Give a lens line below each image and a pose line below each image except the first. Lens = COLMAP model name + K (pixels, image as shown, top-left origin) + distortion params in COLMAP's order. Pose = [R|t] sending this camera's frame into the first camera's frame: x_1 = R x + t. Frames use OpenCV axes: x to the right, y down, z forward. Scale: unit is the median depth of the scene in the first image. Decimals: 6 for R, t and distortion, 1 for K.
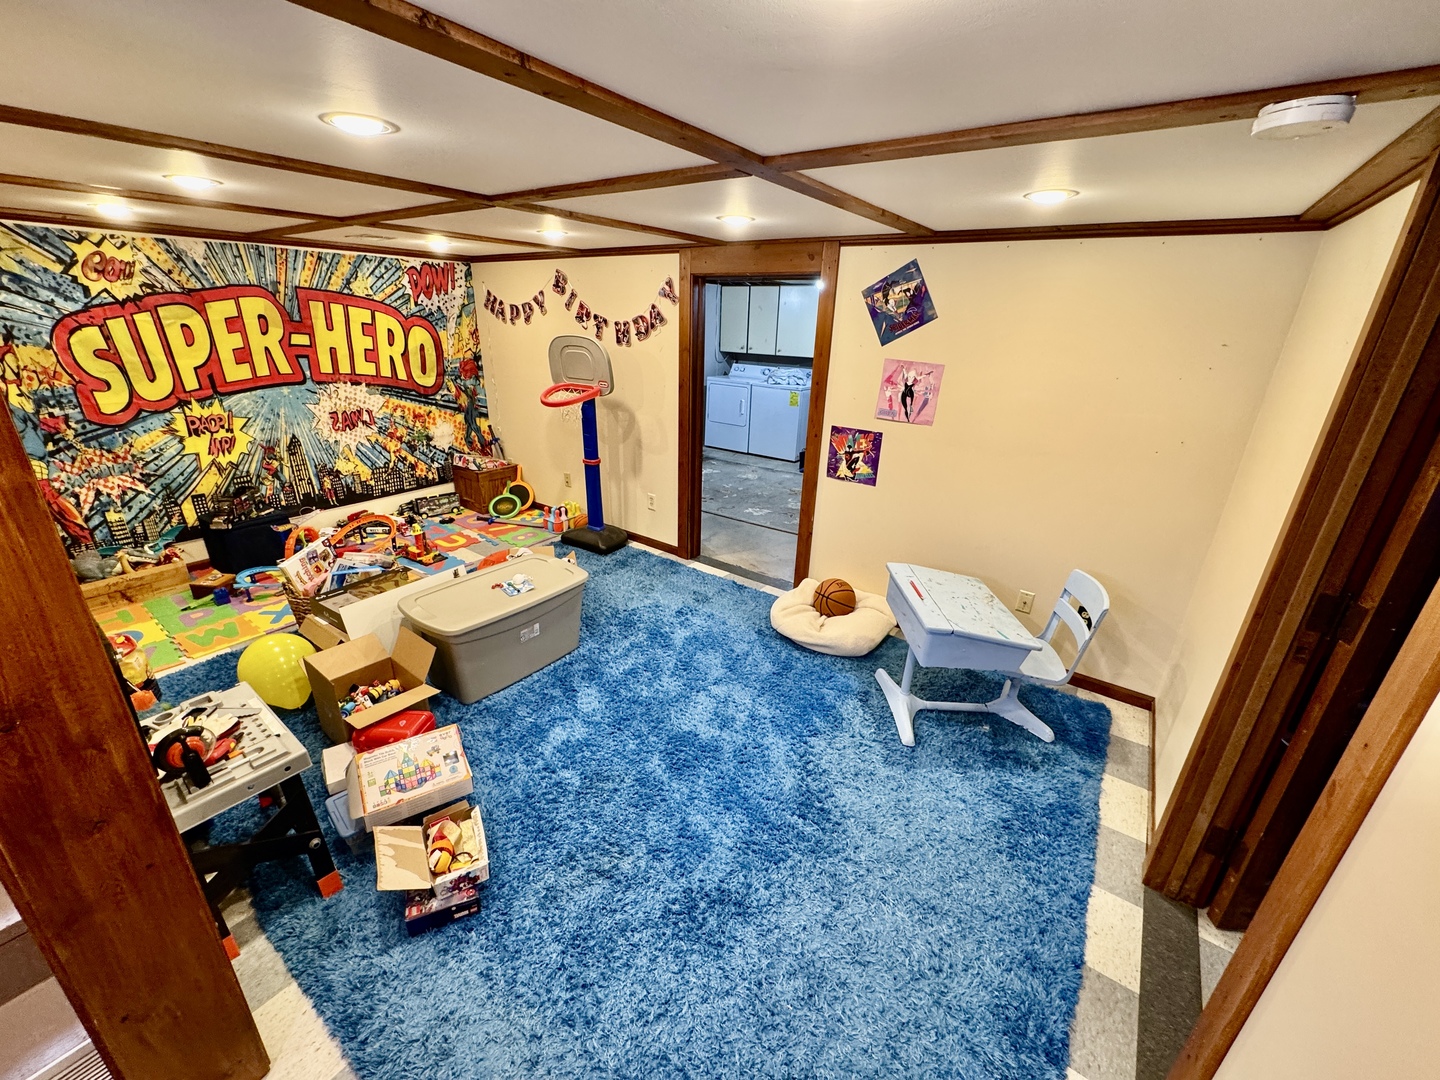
lens RADIAL K [[573.7, 0, 713.7], [0, 573.7, 537.6], [0, 0, 1]] dist [-0.002142, 0.000357]
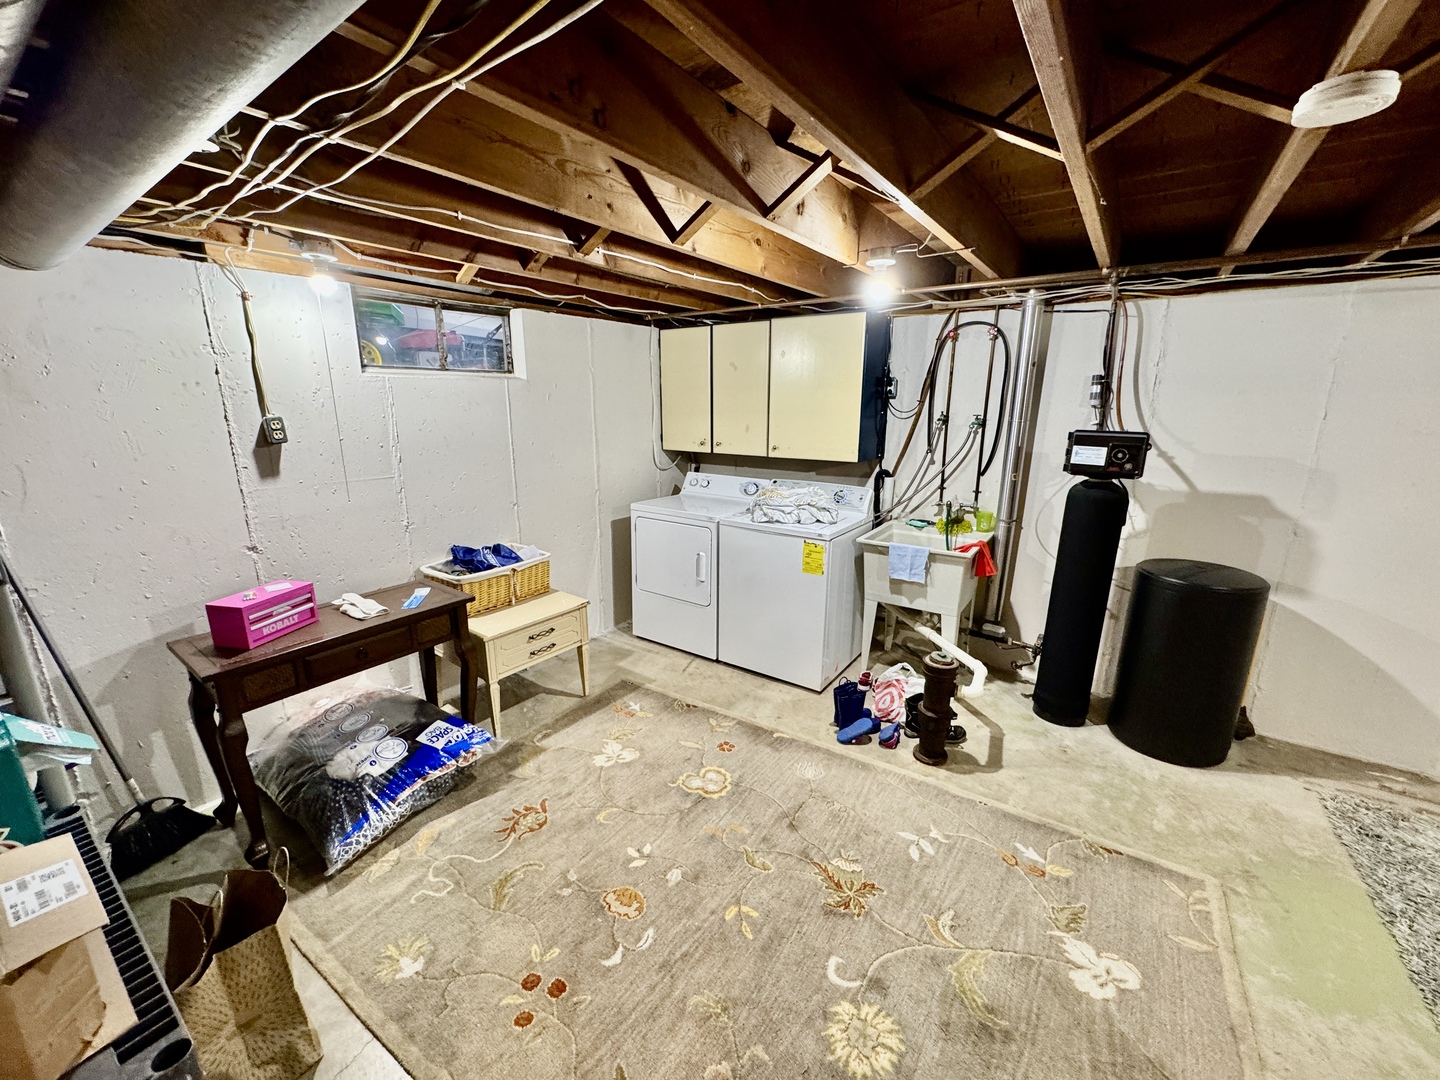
lens RADIAL K [[573.7, 0, 720.2], [0, 573.7, 540.2], [0, 0, 1]] dist [-0.002142, 0.000357]
pose [[0.999577, -0.027639, 0.009060, 0.059530], [0.028565, 0.991515, -0.126813, -0.182988], [-0.005478, 0.127018, 0.991885, 0.512555]]
